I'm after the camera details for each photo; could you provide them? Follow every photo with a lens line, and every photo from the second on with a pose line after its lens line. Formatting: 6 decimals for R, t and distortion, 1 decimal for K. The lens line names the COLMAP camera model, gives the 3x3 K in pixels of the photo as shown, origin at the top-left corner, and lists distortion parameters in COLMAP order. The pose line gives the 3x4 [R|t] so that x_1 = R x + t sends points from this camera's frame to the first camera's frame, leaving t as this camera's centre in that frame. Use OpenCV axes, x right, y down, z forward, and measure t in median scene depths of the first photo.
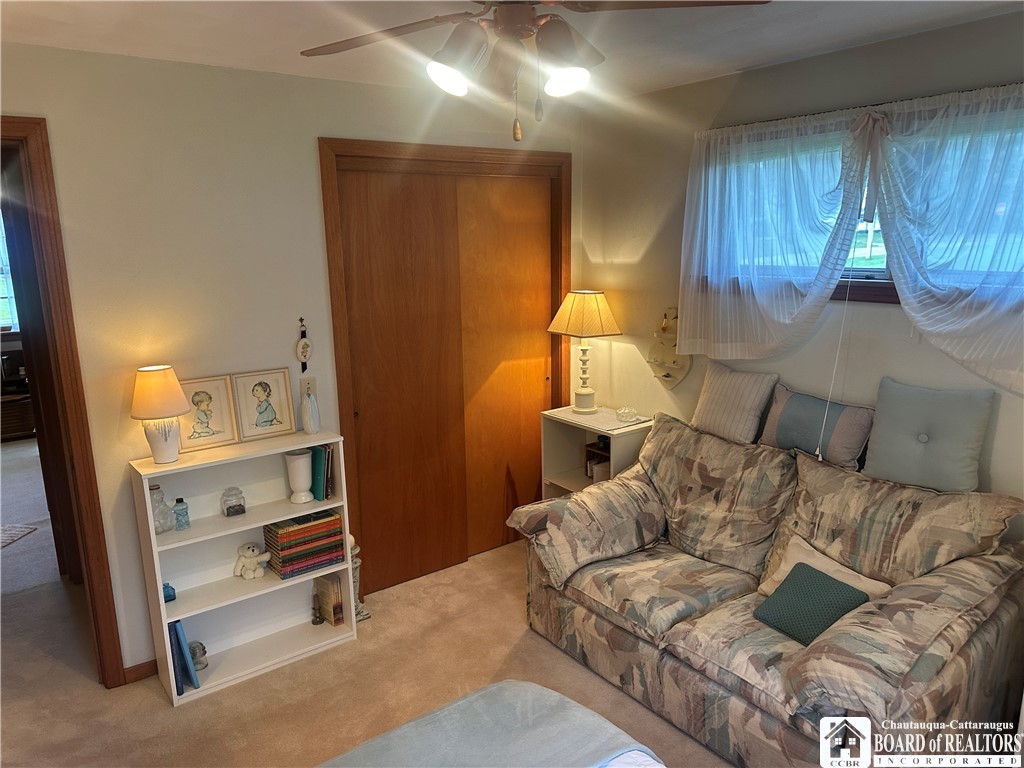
lens RADIAL K [[732.7, 0, 511.9], [0, 732.7, 407.8], [0, 0, 1]] dist [0.185264, -0.209295]
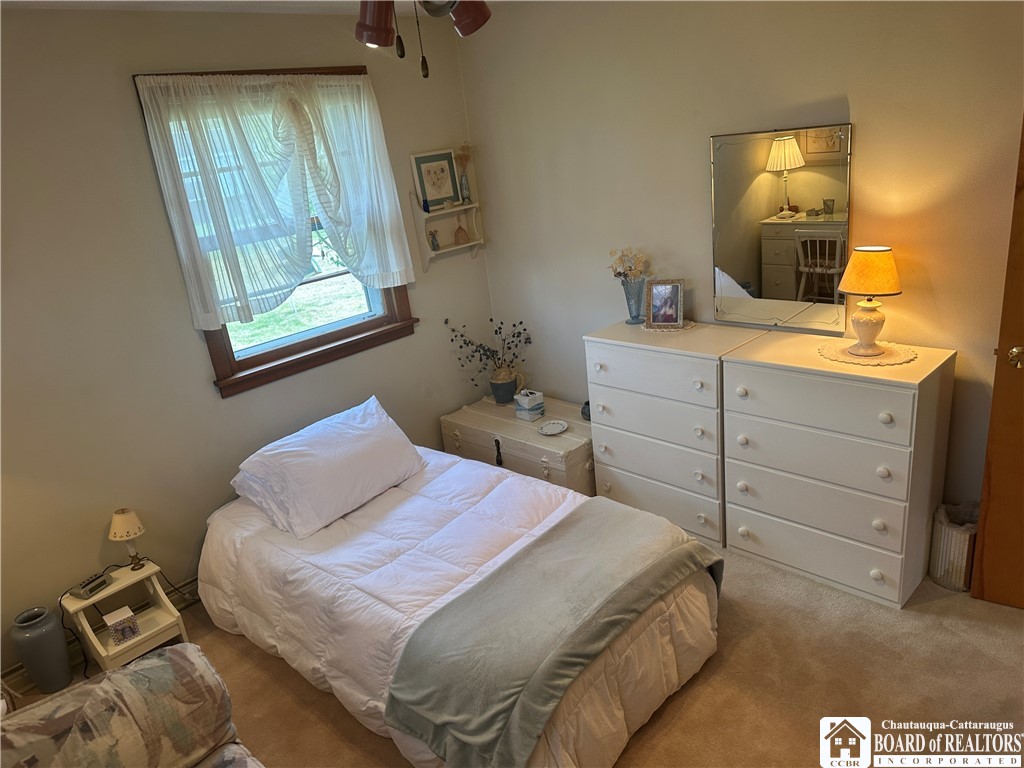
lens RADIAL K [[716.7, 0, 512.0], [0, 716.7, 384.0], [0, 0, 1]] dist [0.002801, -0.002287]
pose [[-0.979441, 0.171662, -0.105960, 0.054342], [0.088607, 0.837952, 0.538502, -0.327765], [0.181230, 0.518042, -0.835935, 1.310495]]
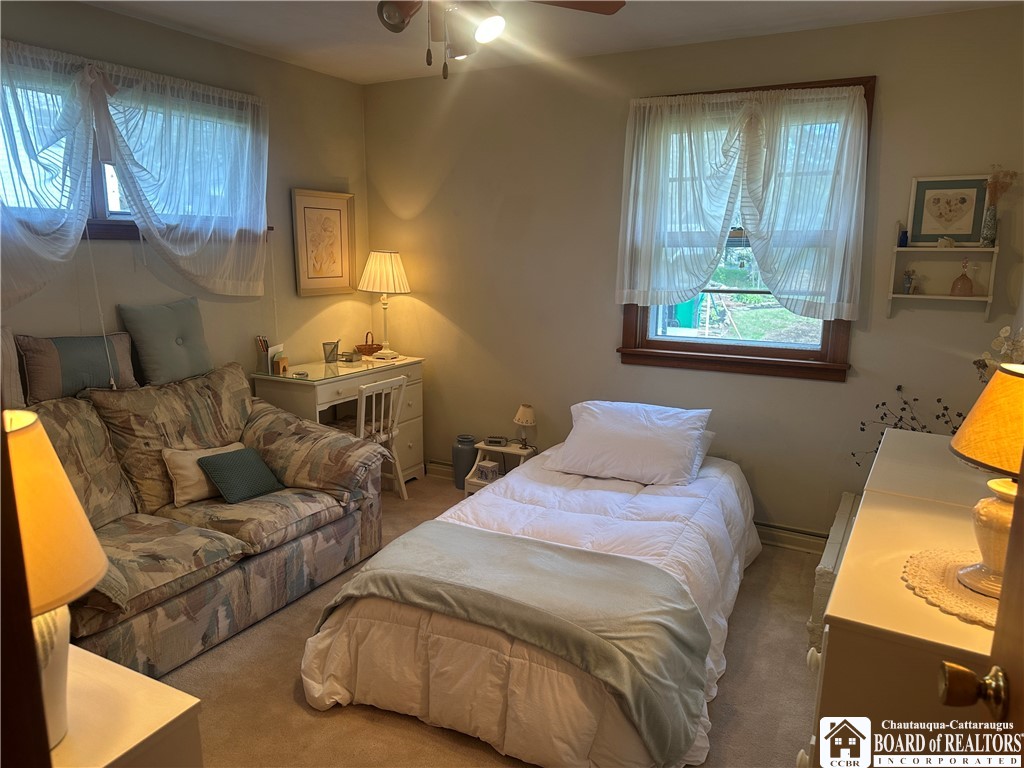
lens RADIAL K [[712.8, 0, 513.9], [0, 712.8, 379.1], [0, 0, 1]] dist [0.181014, -0.296280]
pose [[-0.397755, -0.157918, 0.903799, -0.836464], [0.215384, 0.941477, 0.259290, -0.101935], [-0.891853, 0.297797, -0.340464, 0.937344]]
